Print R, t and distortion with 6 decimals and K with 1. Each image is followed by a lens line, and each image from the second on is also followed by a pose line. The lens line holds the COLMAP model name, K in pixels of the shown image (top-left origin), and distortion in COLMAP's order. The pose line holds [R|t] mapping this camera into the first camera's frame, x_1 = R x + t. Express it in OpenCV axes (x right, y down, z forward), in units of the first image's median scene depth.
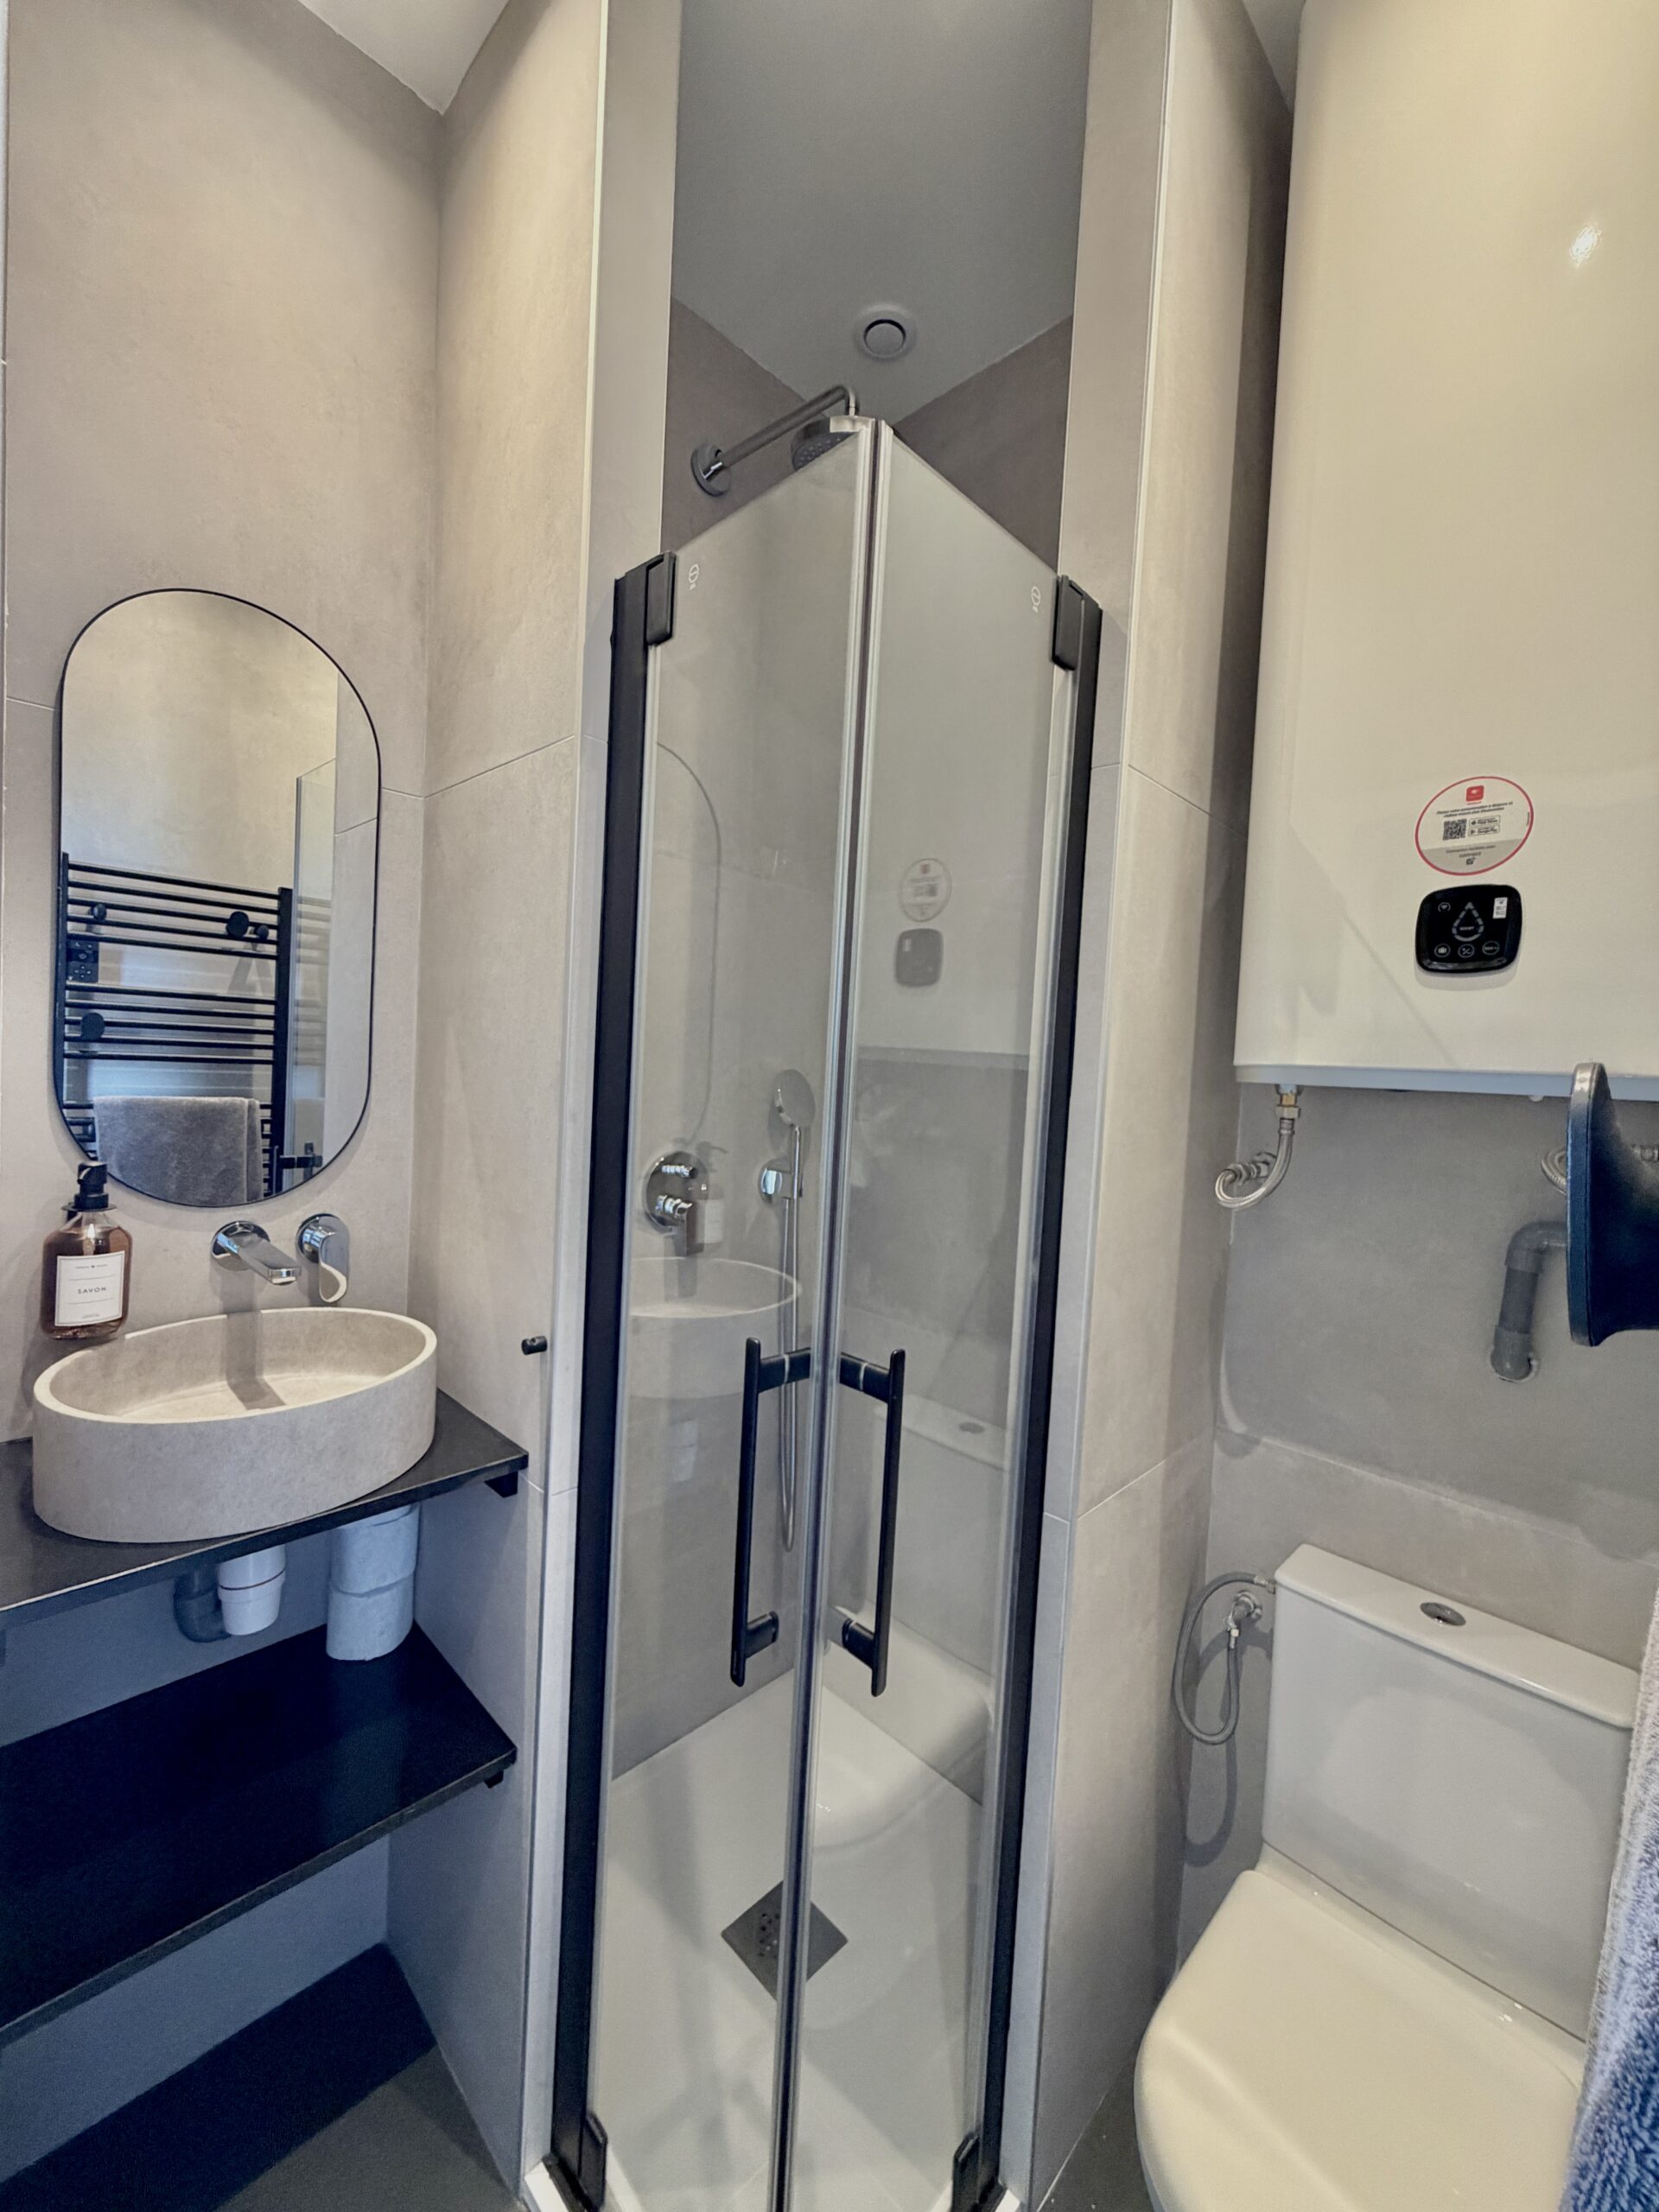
lens RADIAL K [[878.9, 0, 829.5], [0, 878.9, 1106.0], [0, 0, 1]] dist [-0.000295, -0.000062]
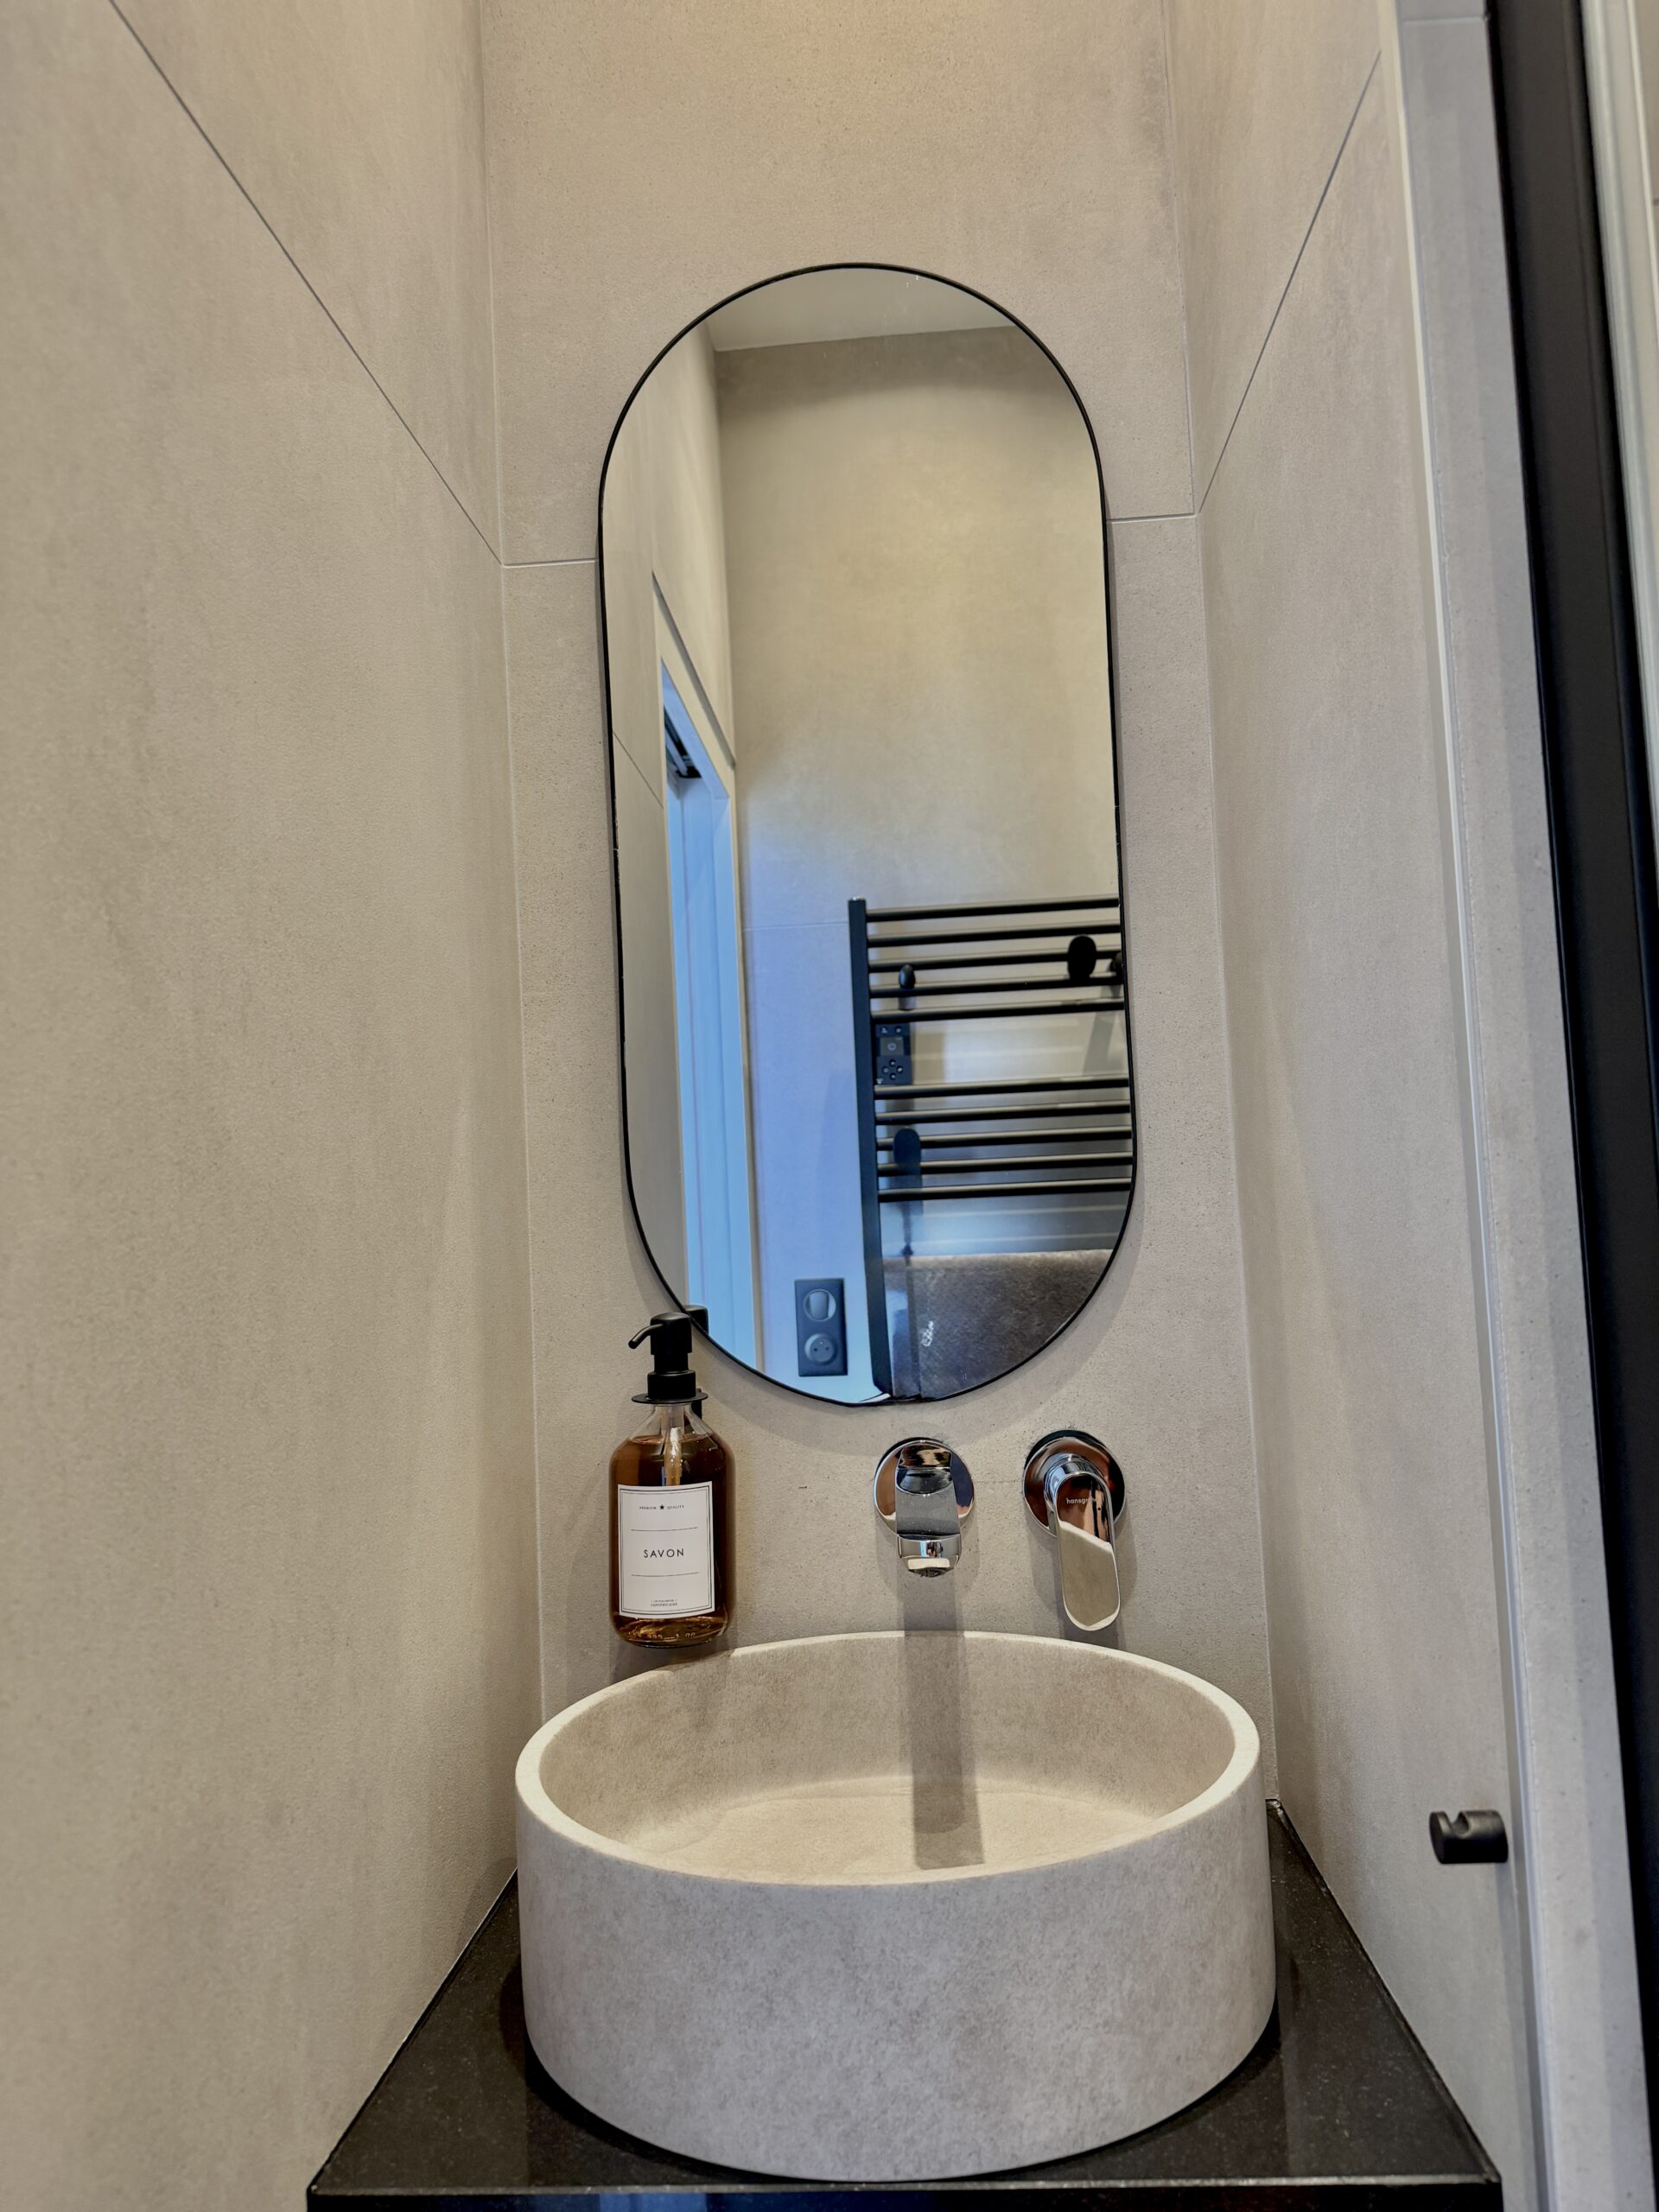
lens RADIAL K [[1546.6, 0, 843.3], [0, 1546.6, 1116.9], [0, 0, 1]] dist [0.103259, -0.142366]
pose [[0.644032, -0.135647, -0.752876, -0.008846], [0.046270, 0.989259, -0.138656, 0.070458], [0.763598, 0.054463, 0.643391, 0.388002]]
